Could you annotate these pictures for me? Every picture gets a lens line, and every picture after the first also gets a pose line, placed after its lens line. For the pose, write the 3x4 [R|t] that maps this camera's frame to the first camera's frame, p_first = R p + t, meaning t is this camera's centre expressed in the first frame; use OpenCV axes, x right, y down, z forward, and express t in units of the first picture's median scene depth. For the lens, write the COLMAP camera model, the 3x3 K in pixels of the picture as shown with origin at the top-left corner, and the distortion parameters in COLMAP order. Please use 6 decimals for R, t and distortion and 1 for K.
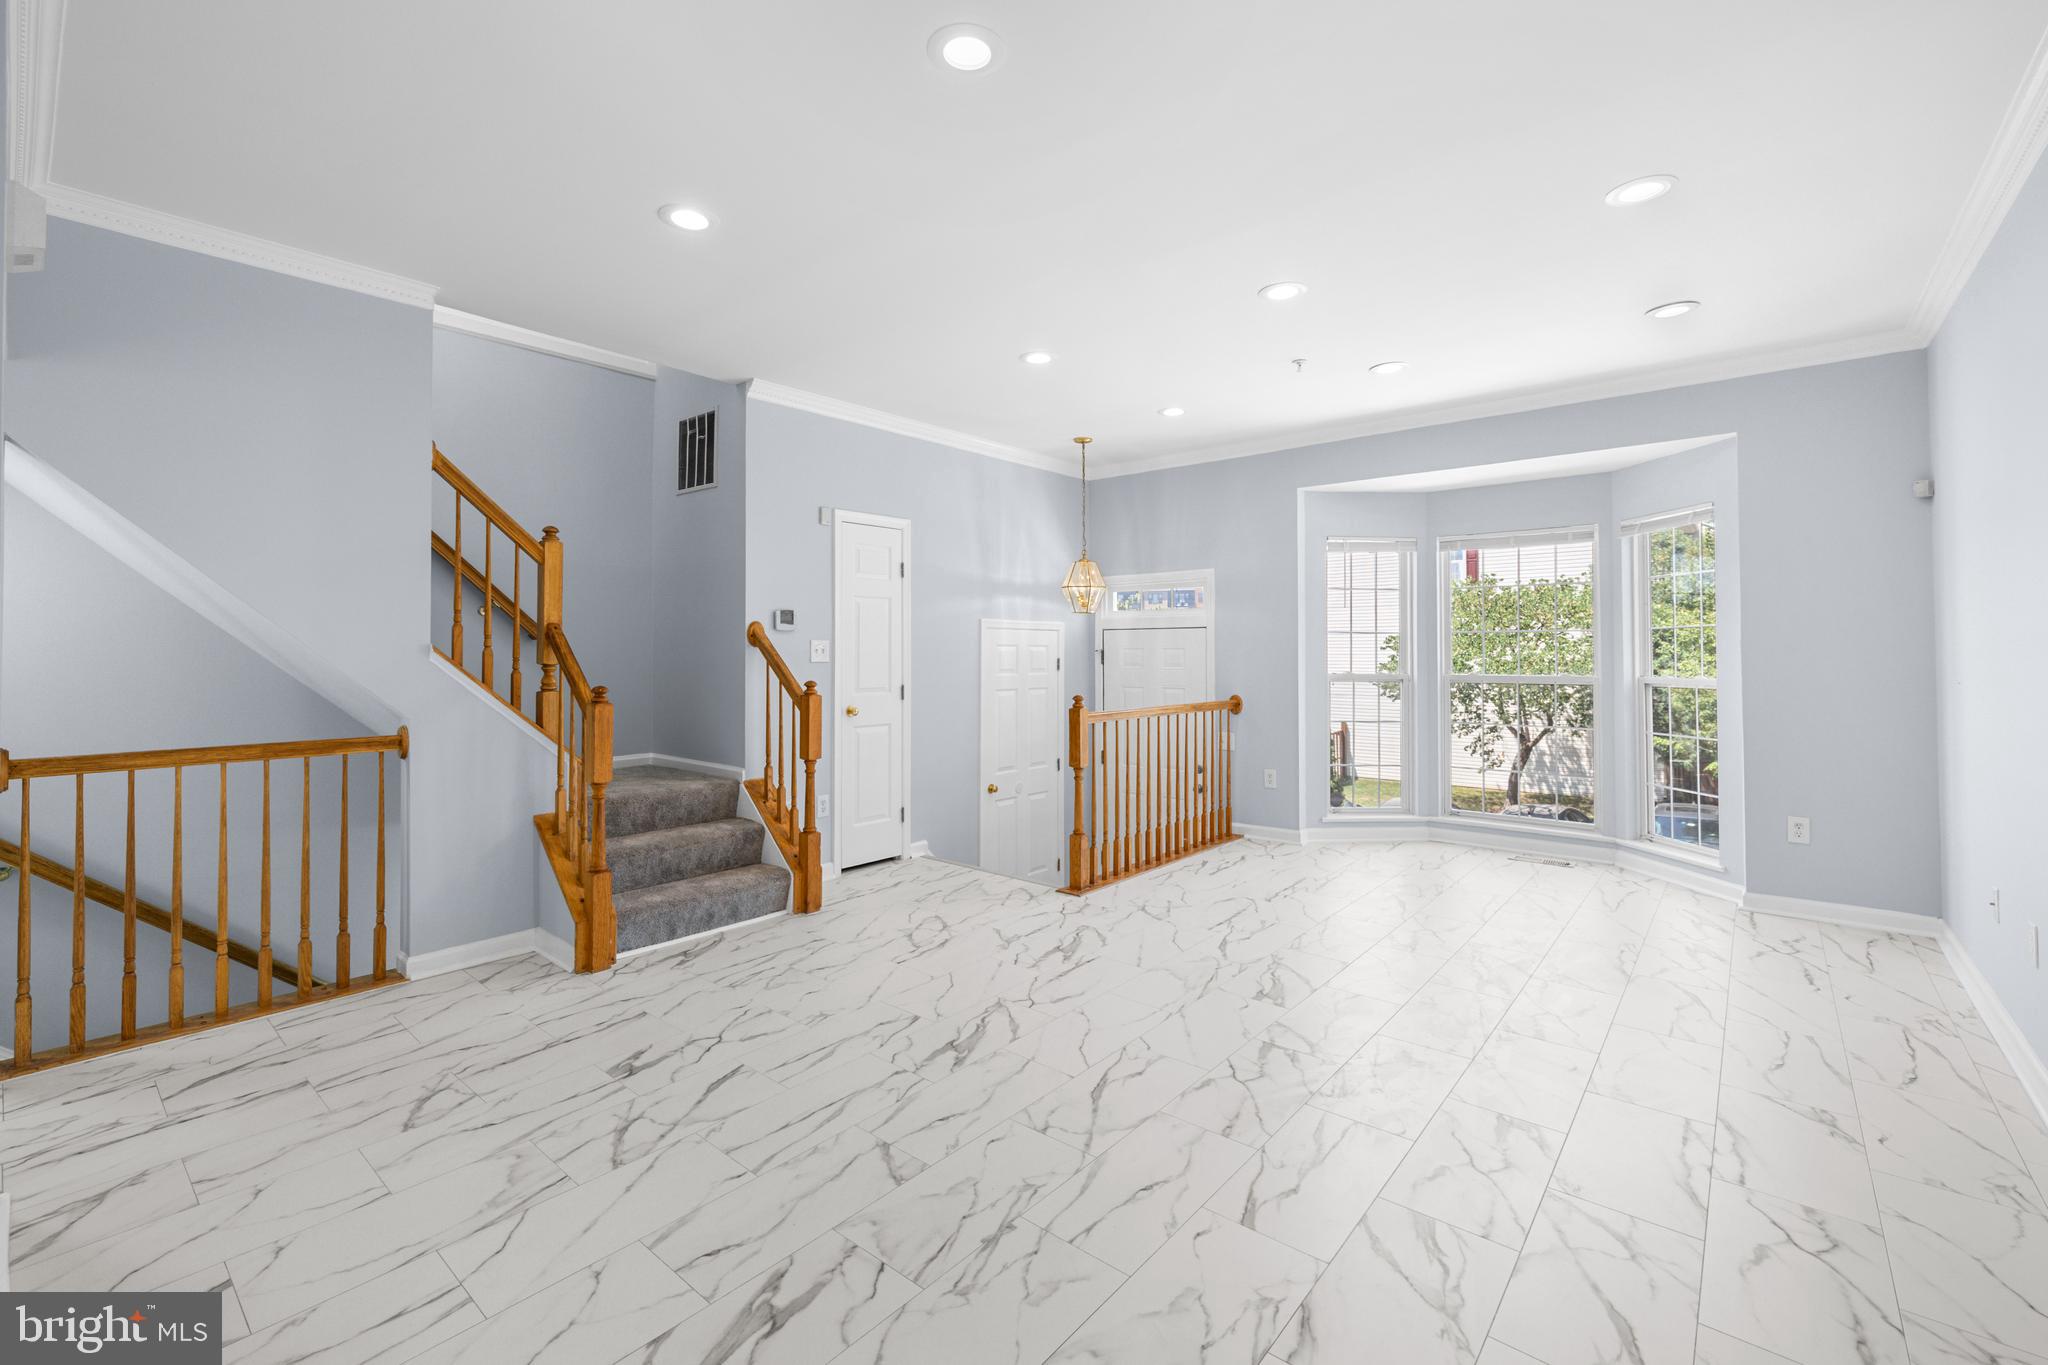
lens RADIAL K [[873.5, 0, 1020.4], [0, 873.5, 637.2], [0, 0, 1]] dist [-0.000076, 0.000035]
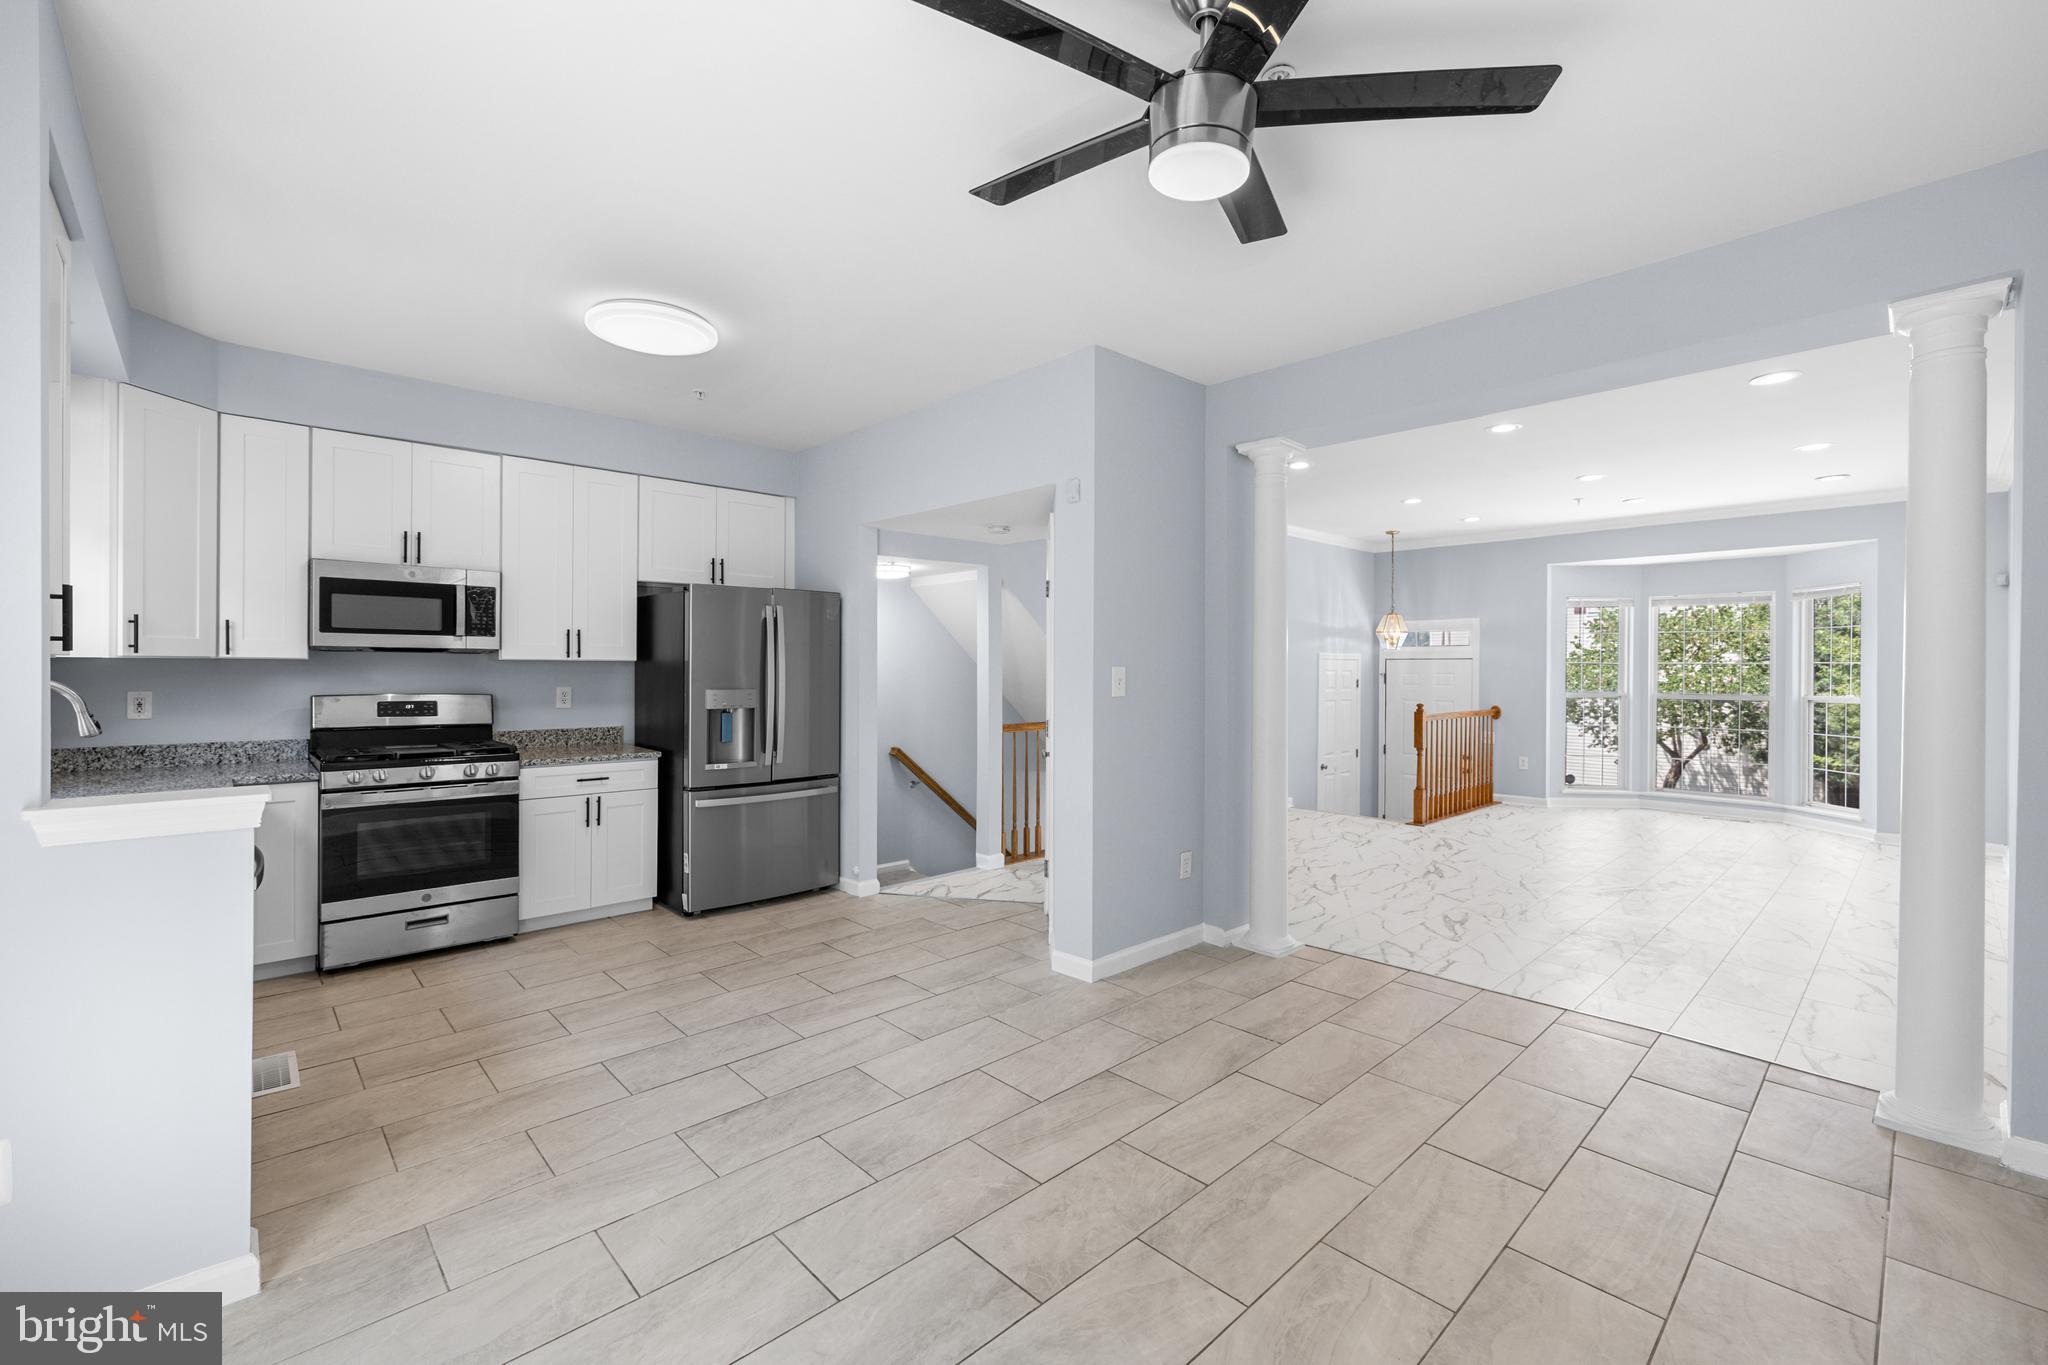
lens RADIAL K [[857.3, 0, 1021.1], [0, 857.3, 669.9], [0, 0, 1]] dist [0.000932, 0.000118]
pose [[0.992971, 0.006150, -0.118201, -0.522176], [-0.003959, 0.999816, 0.018767, -0.024173], [0.118295, -0.018167, 0.992812, -0.716173]]
